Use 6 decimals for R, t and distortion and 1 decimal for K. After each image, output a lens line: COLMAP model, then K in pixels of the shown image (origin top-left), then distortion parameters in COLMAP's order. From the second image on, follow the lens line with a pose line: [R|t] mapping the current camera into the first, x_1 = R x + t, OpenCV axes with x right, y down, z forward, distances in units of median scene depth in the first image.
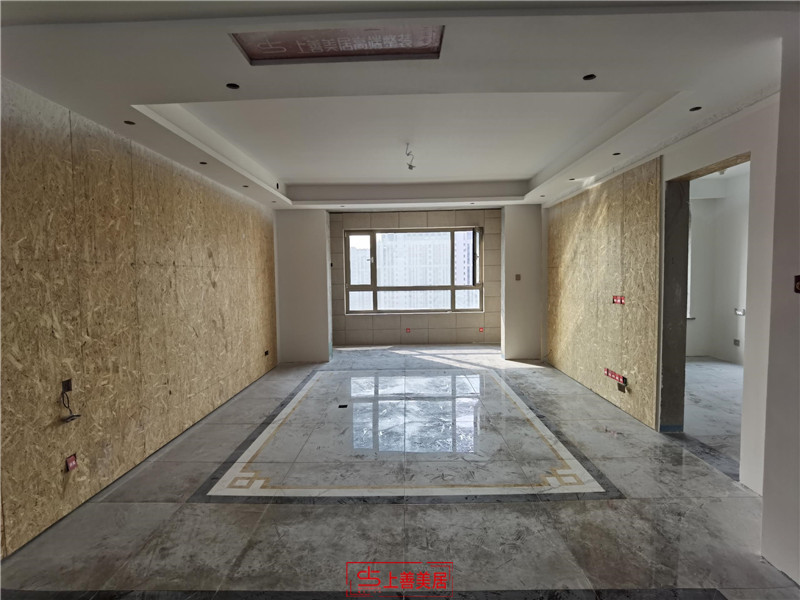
lens RADIAL K [[418.6, 0, 401.3], [0, 418.6, 313.2], [0, 0, 1]] dist [-0.027090, 0.008727]
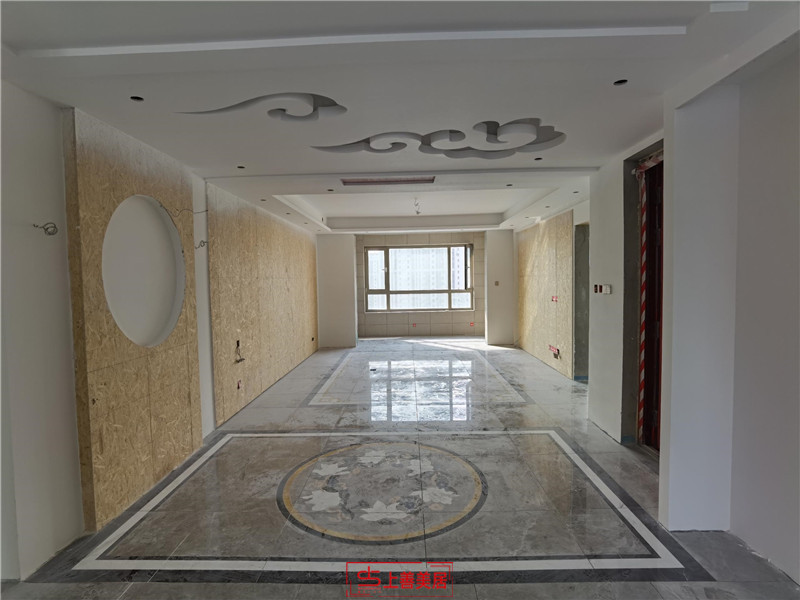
lens RADIAL K [[418.6, 0, 401.4], [0, 418.6, 300.1], [0, 0, 1]] dist [-0.027090, 0.008727]
pose [[0.999973, -0.002533, -0.006936, -0.024228], [0.002244, 0.999140, -0.041408, 0.029686], [0.007035, 0.041391, 0.999118, -0.460572]]
